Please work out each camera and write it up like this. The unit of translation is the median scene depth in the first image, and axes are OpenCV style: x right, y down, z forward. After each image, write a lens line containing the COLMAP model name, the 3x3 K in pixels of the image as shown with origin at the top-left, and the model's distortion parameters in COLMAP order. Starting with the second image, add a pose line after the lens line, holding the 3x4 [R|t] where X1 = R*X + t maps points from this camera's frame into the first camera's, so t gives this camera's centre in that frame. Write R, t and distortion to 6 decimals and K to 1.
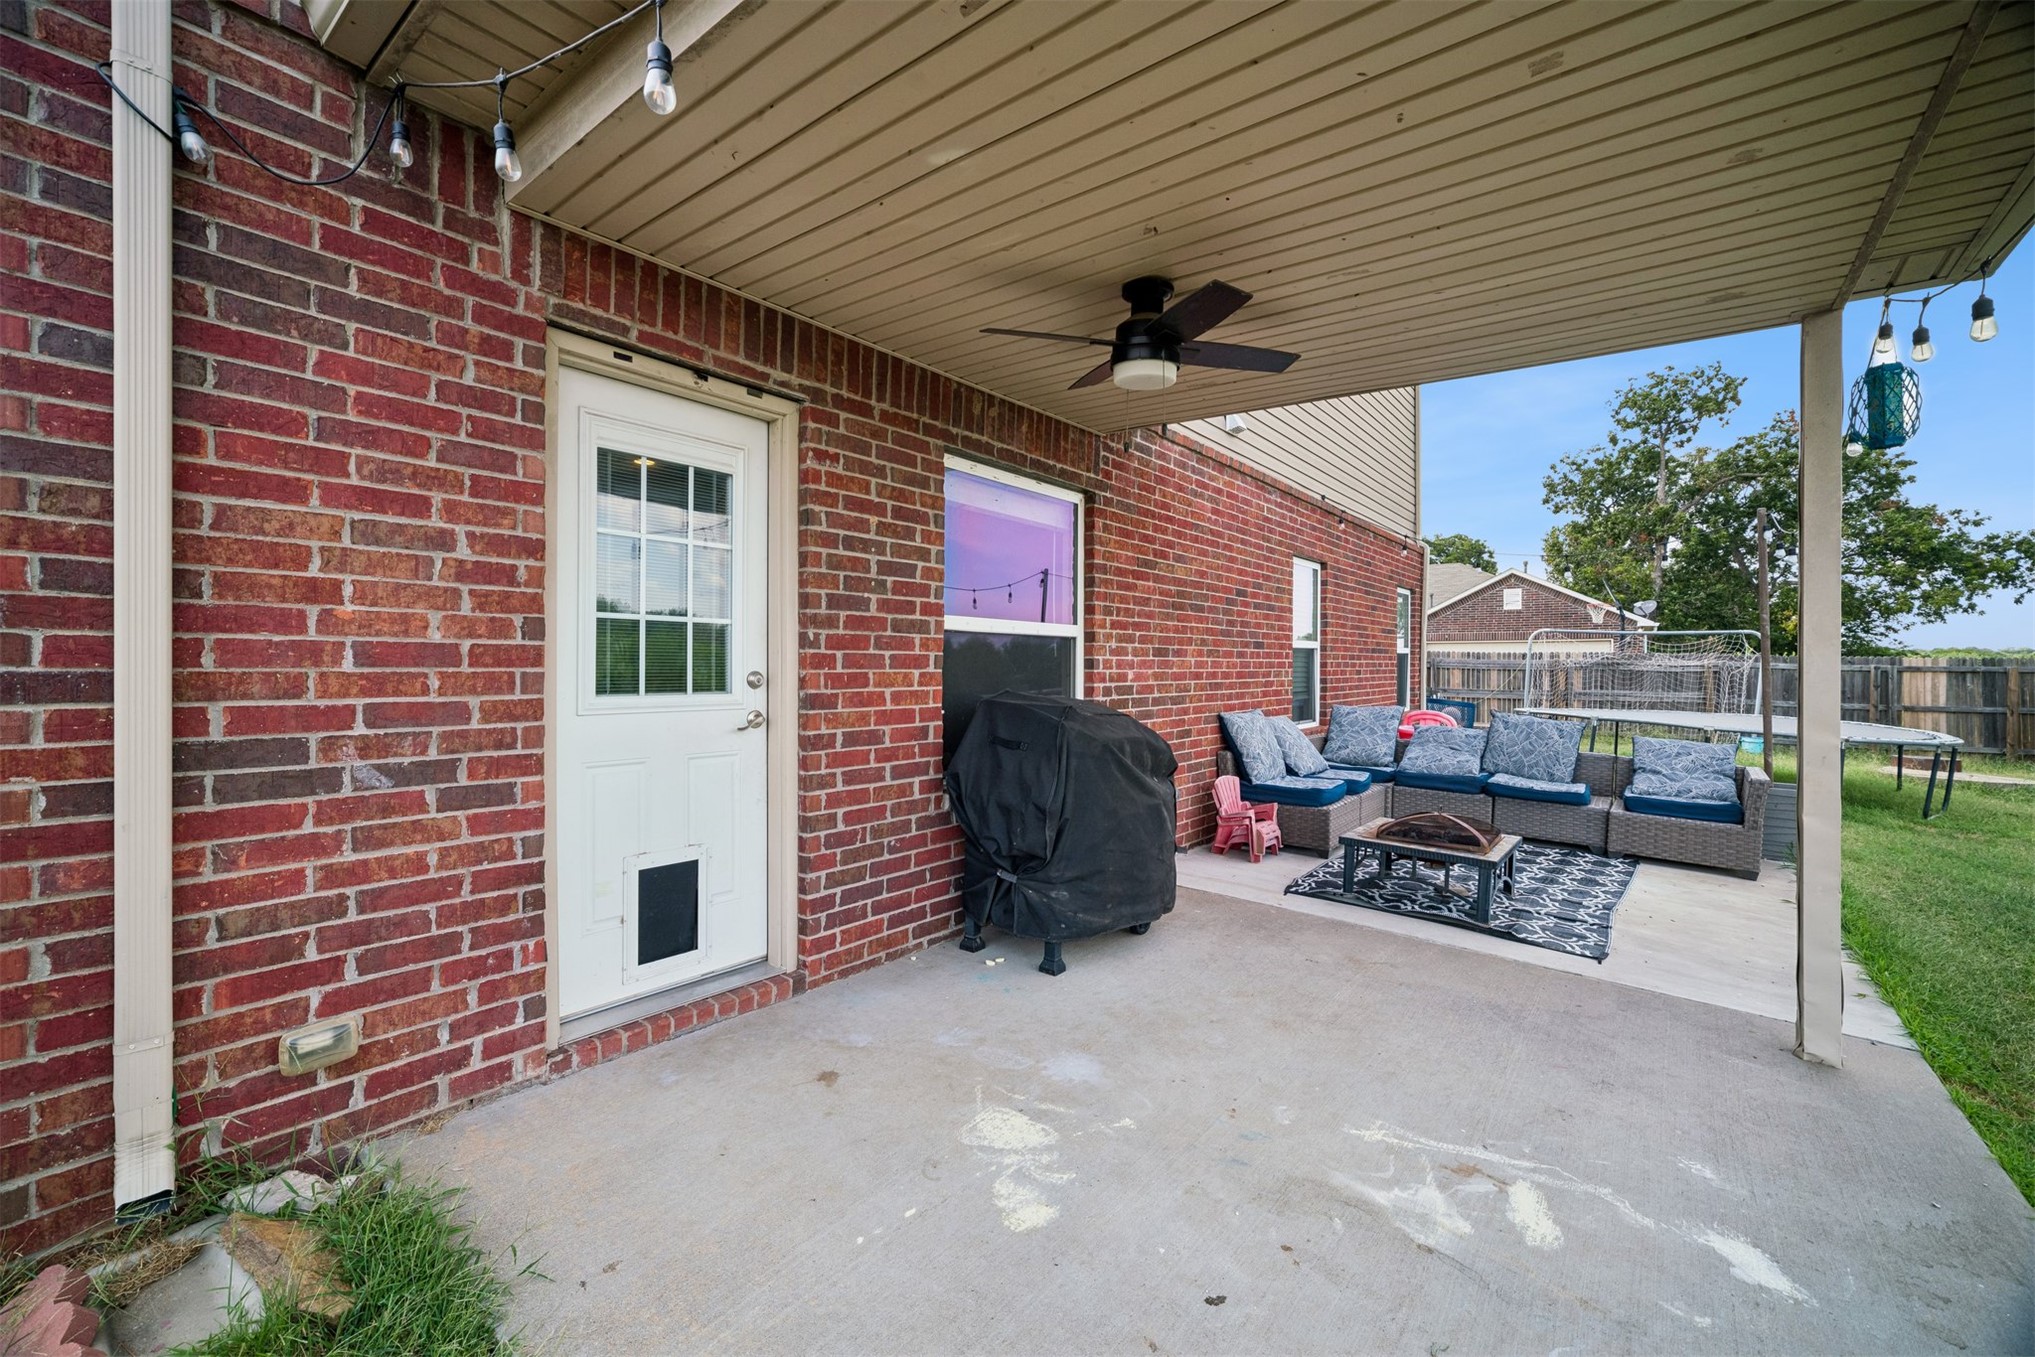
lens RADIAL K [[844.7, 0, 999.4], [0, 844.7, 667.7], [0, 0, 1]] dist [-0.024517, 0.011097]
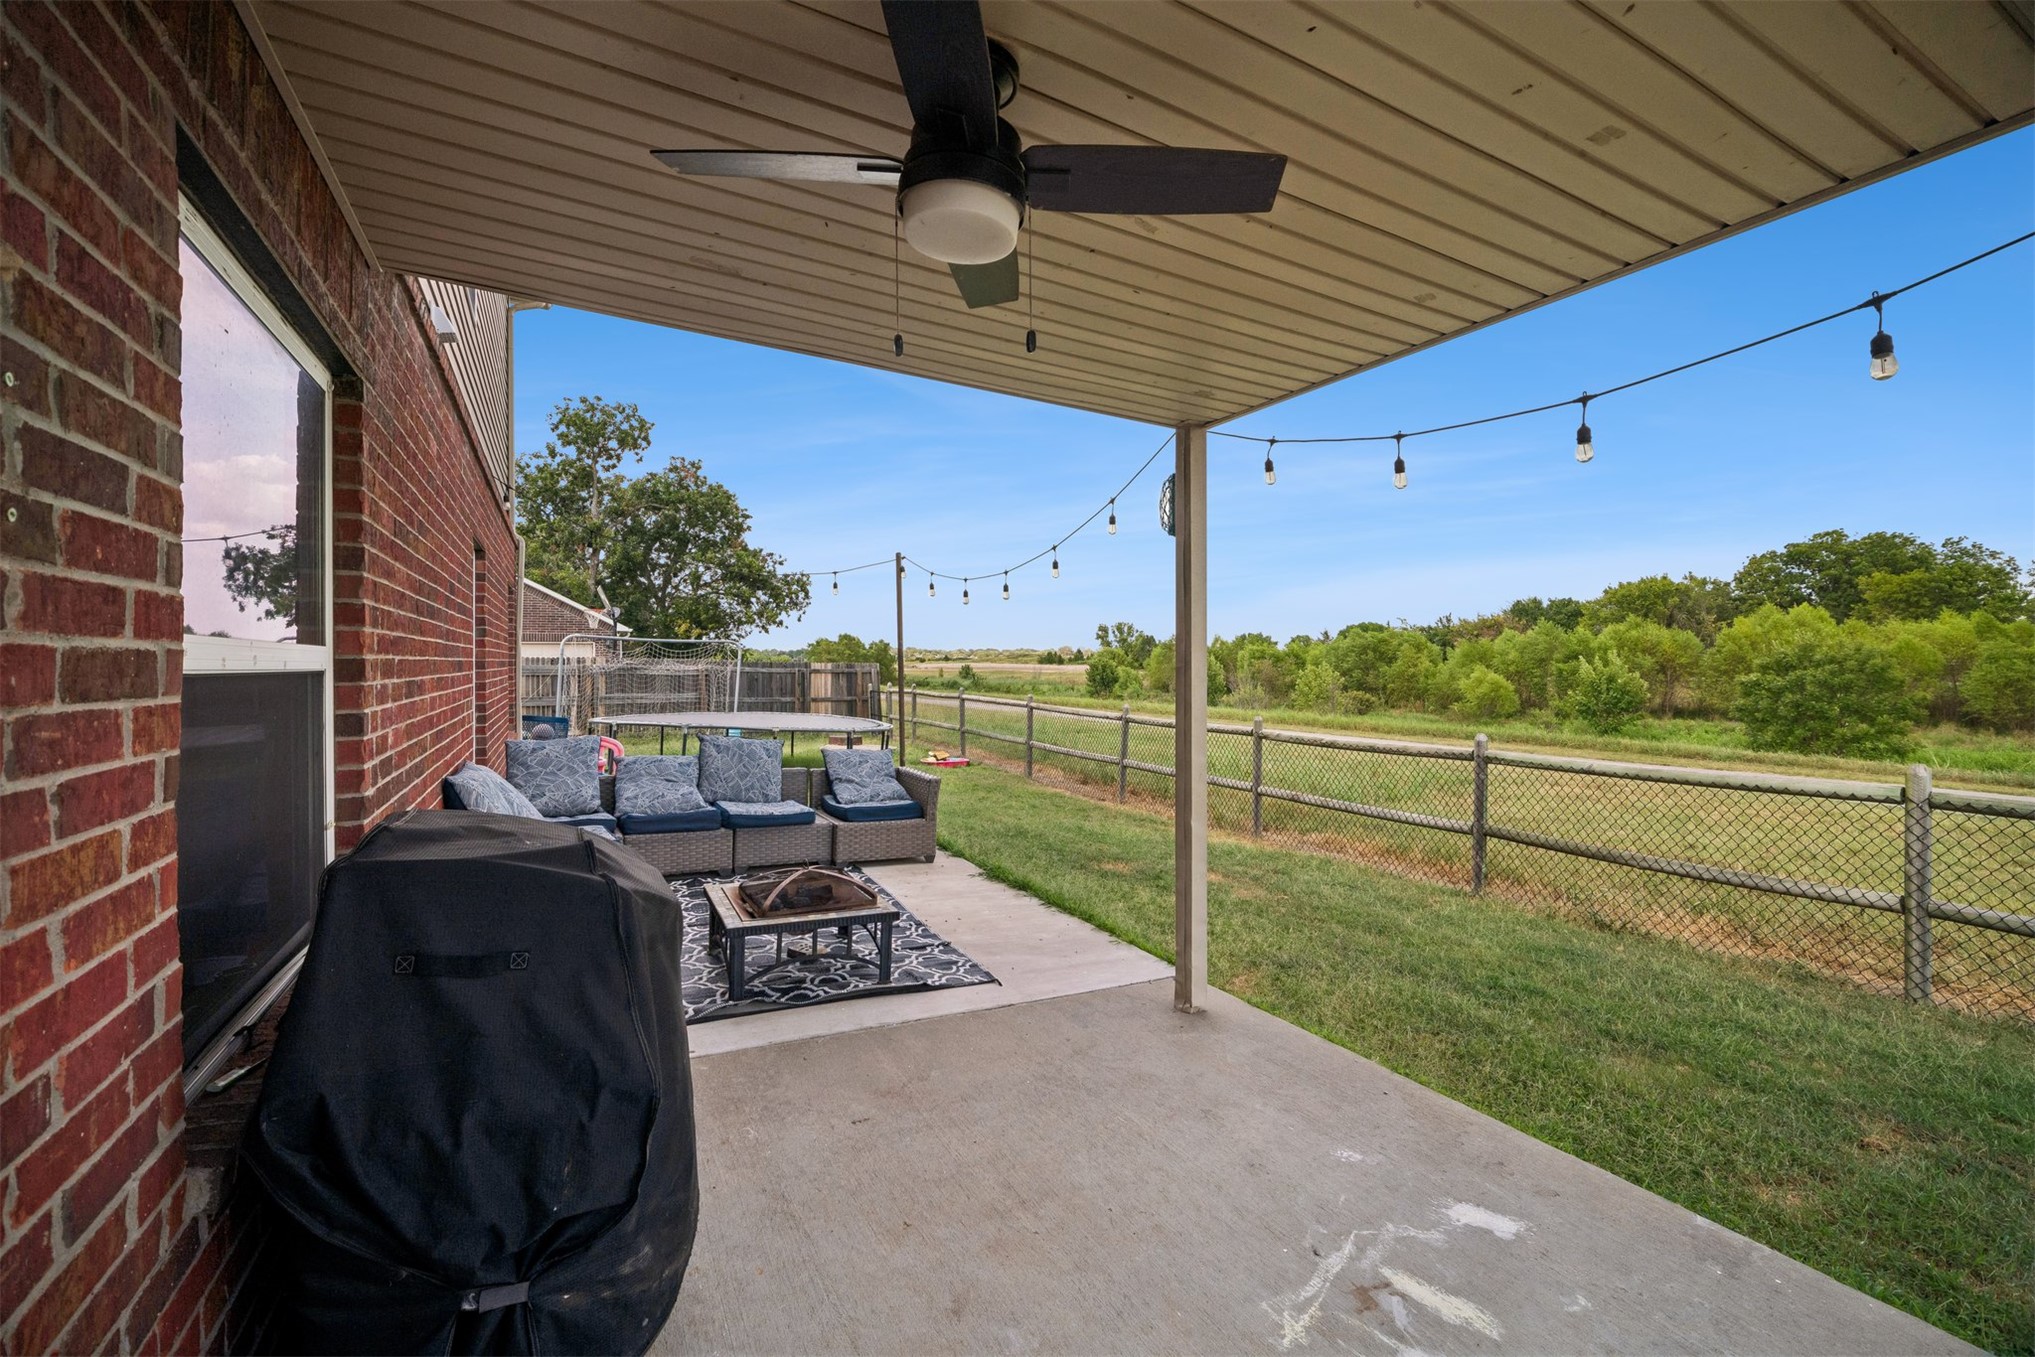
lens RADIAL K [[844.7, 0, 999.4], [0, 844.7, 667.7], [0, 0, 1]] dist [-0.024517, 0.011097]
pose [[0.391600, -0.010010, 0.920081, -0.139020], [0.004062, 0.999950, 0.009150, -0.029433], [-0.920127, 0.000154, 0.391621, 0.335497]]
